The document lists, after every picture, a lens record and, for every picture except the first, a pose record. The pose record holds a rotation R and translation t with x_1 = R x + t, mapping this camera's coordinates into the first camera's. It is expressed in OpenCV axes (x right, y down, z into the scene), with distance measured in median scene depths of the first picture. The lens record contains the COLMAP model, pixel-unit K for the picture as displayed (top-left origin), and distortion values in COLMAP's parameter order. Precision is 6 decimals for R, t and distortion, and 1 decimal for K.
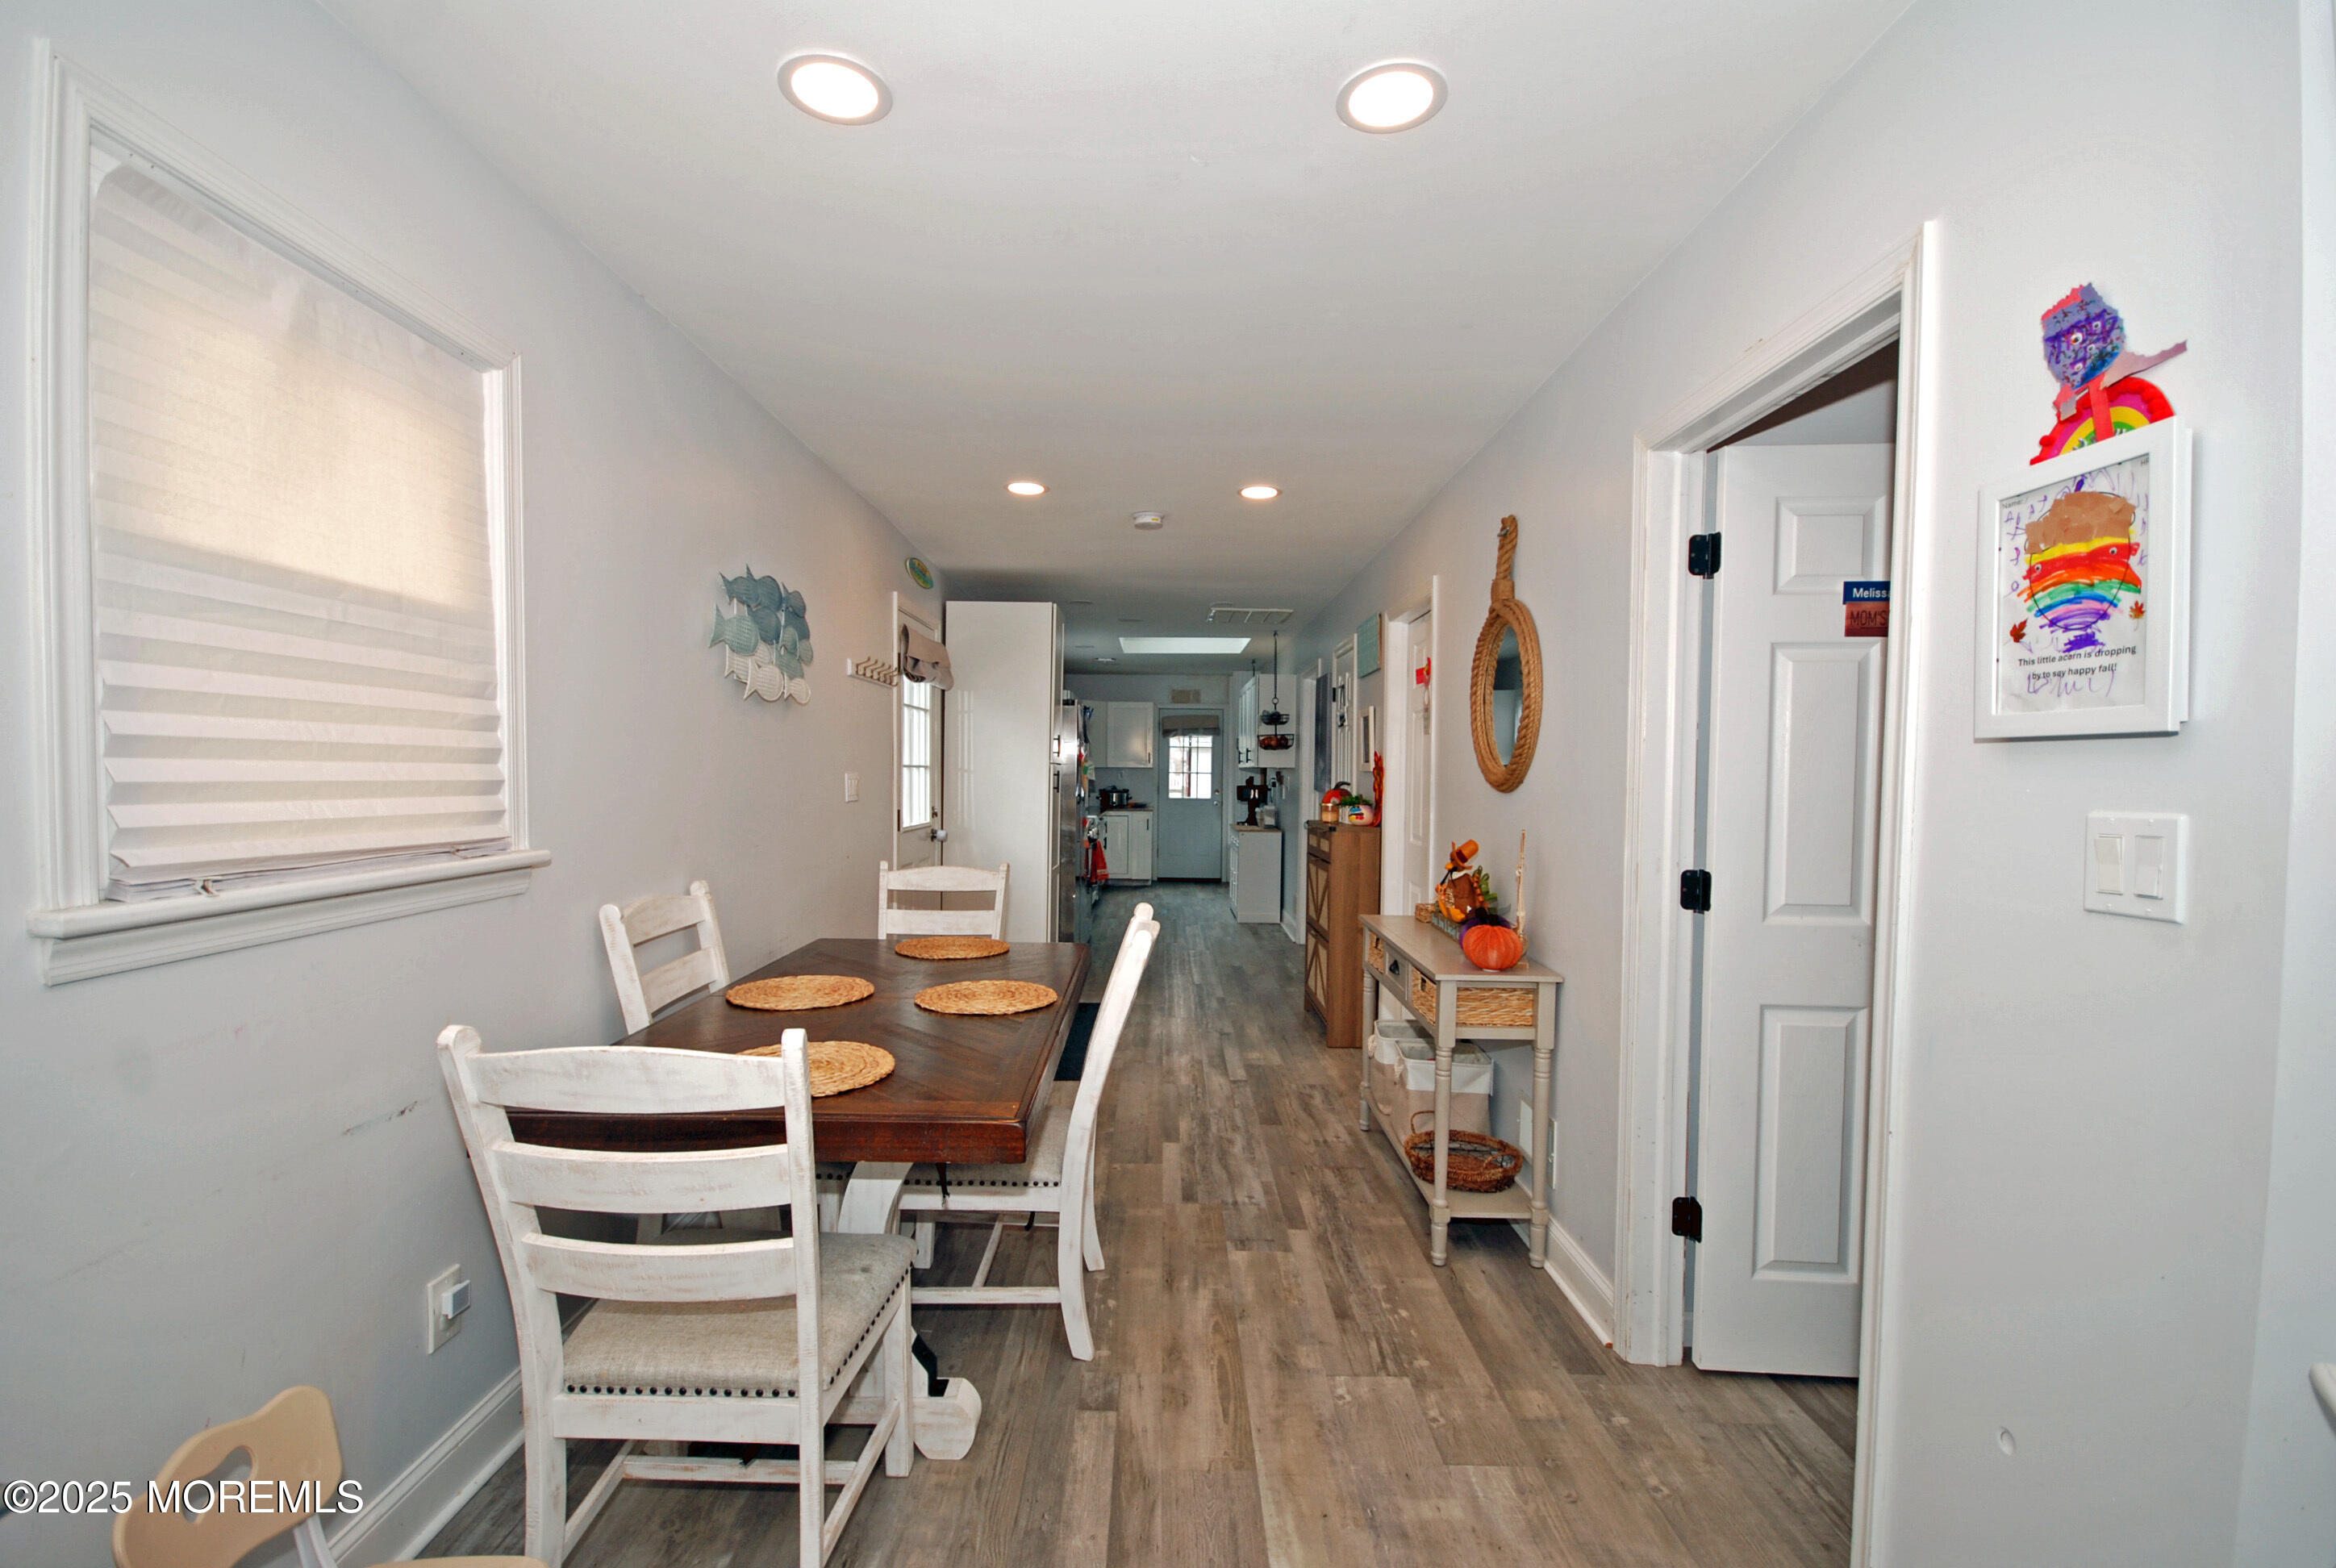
lens RADIAL K [[1036.8, 0, 1162.8], [0, 1036.8, 788.8], [0, 0, 1]] dist [0.005684, -0.009172]
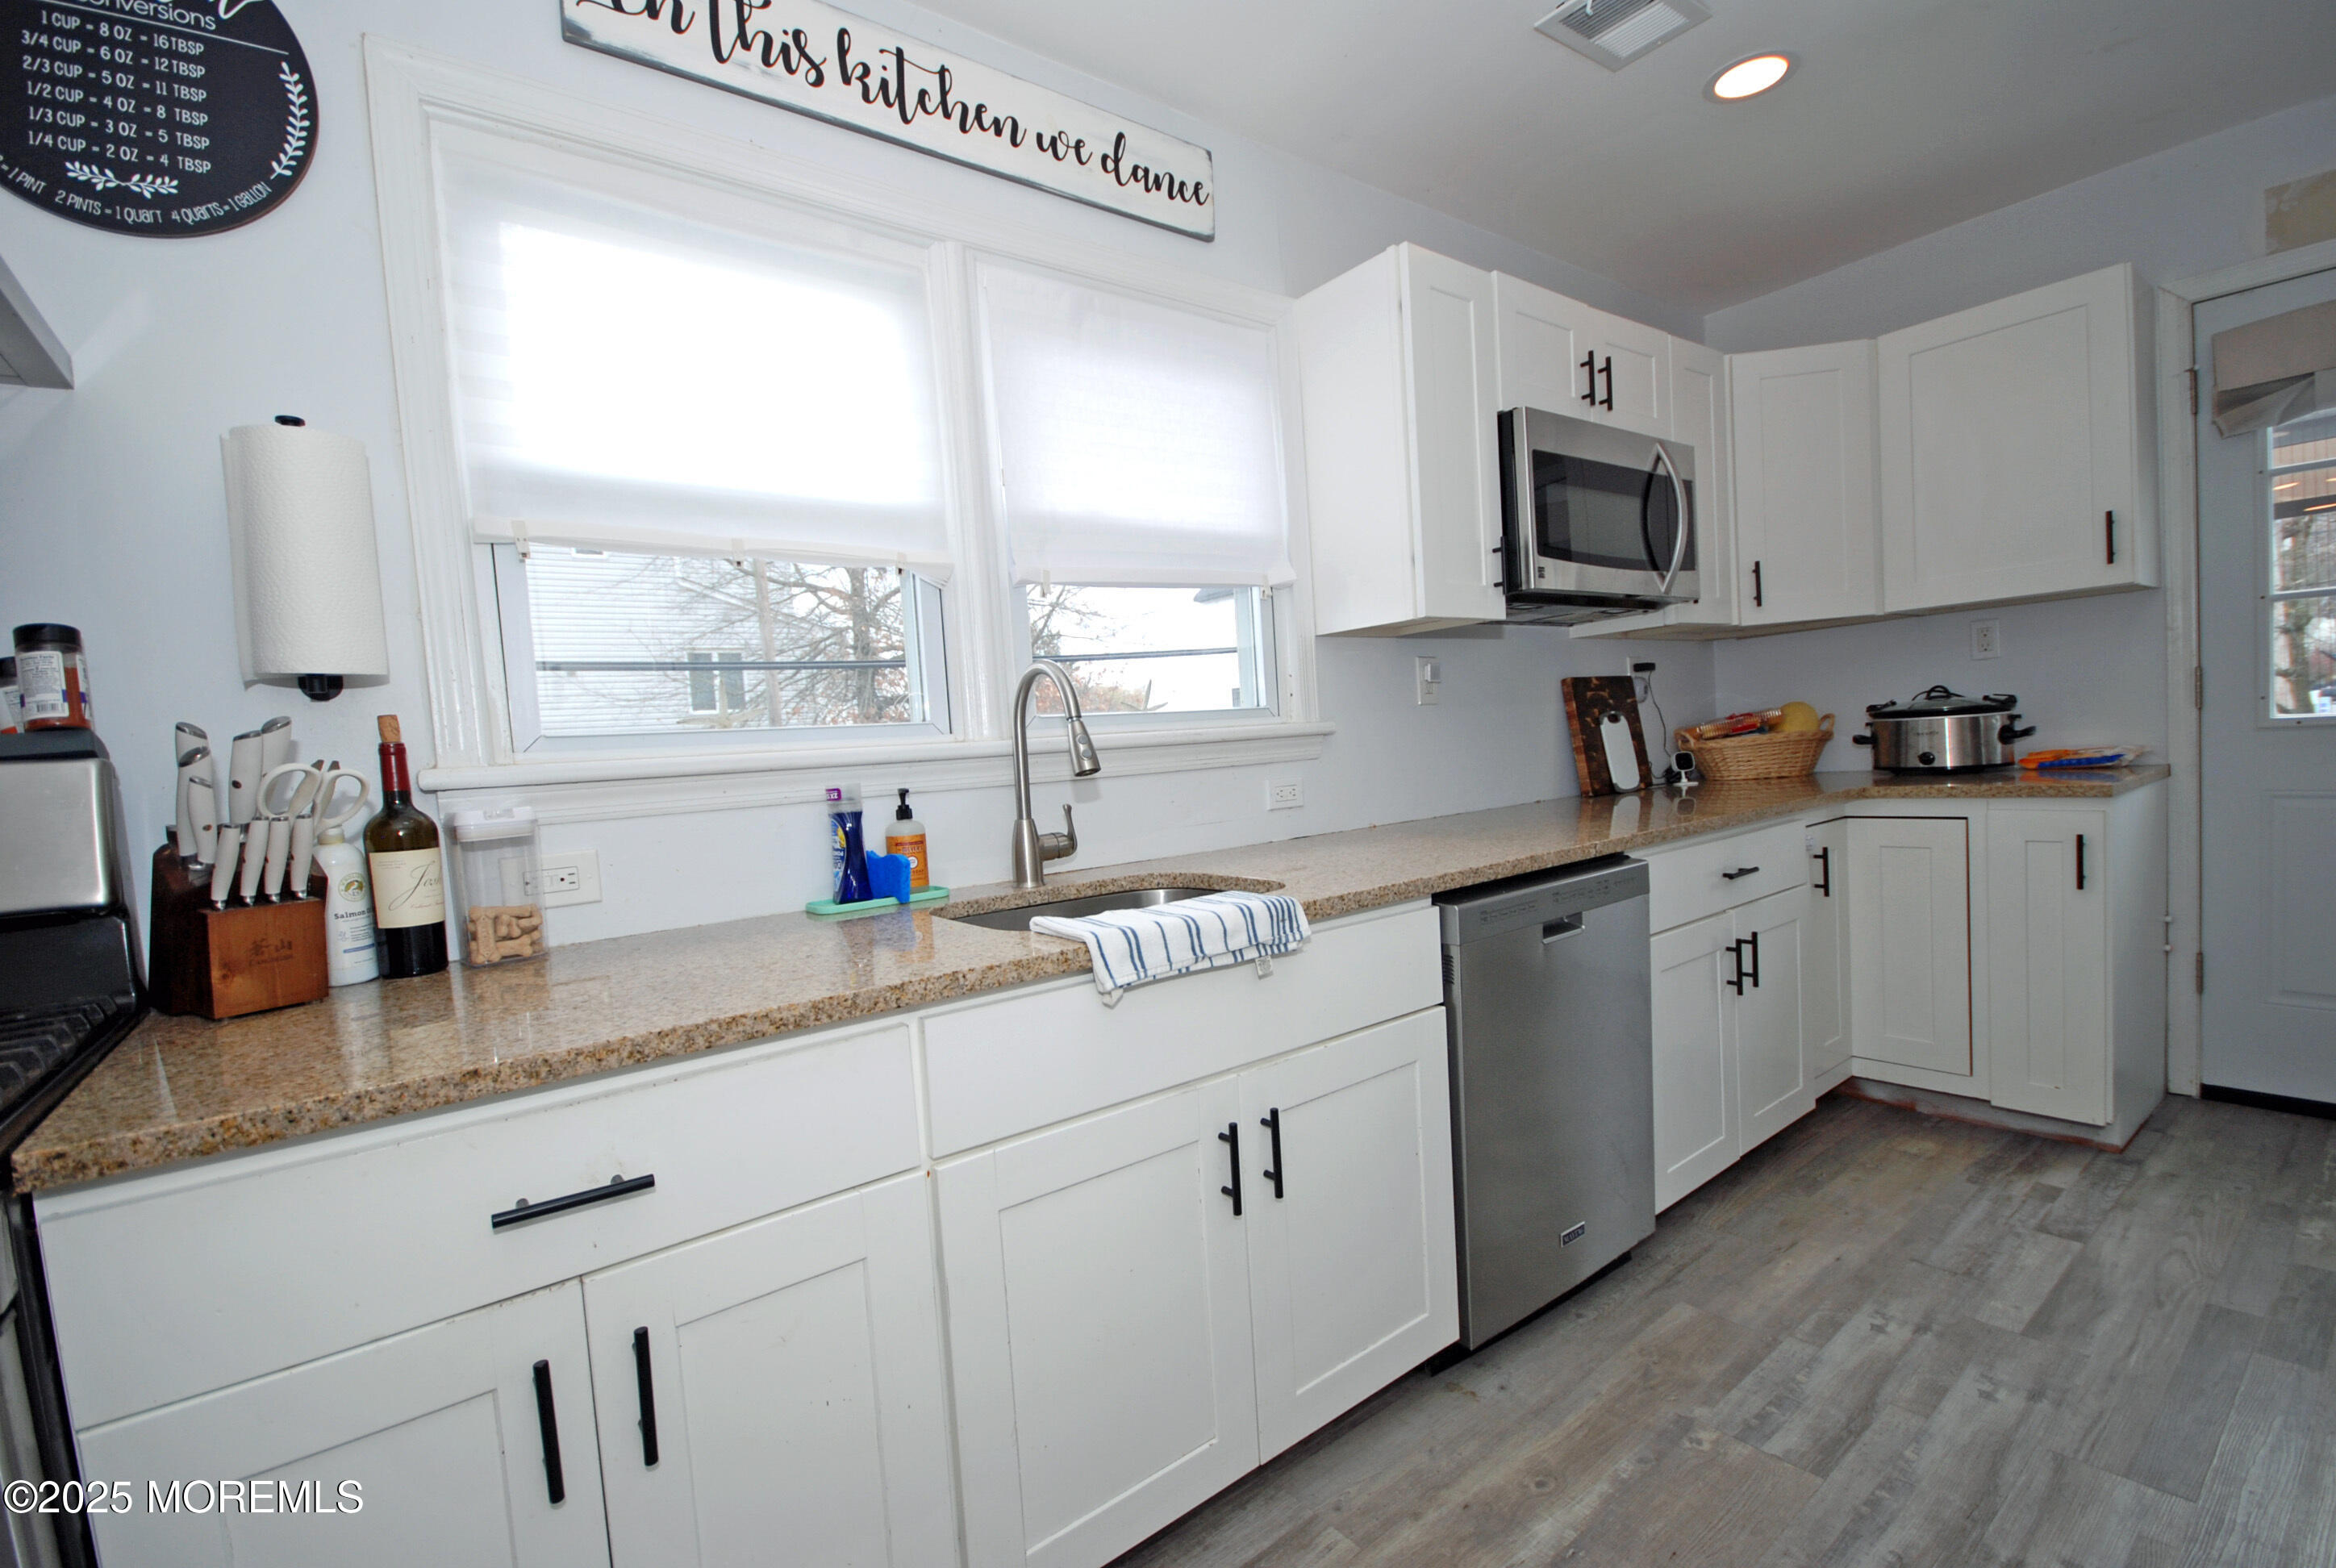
lens RADIAL K [[1036.8, 0, 1179.7], [0, 1036.8, 803.9], [0, 0, 1]] dist [0.005684, -0.009172]
pose [[0.609589, -0.011791, -0.792630, 0.038276], [0.063513, 0.997401, 0.034009, 0.004926], [0.790169, -0.071074, 0.608754, 0.724073]]
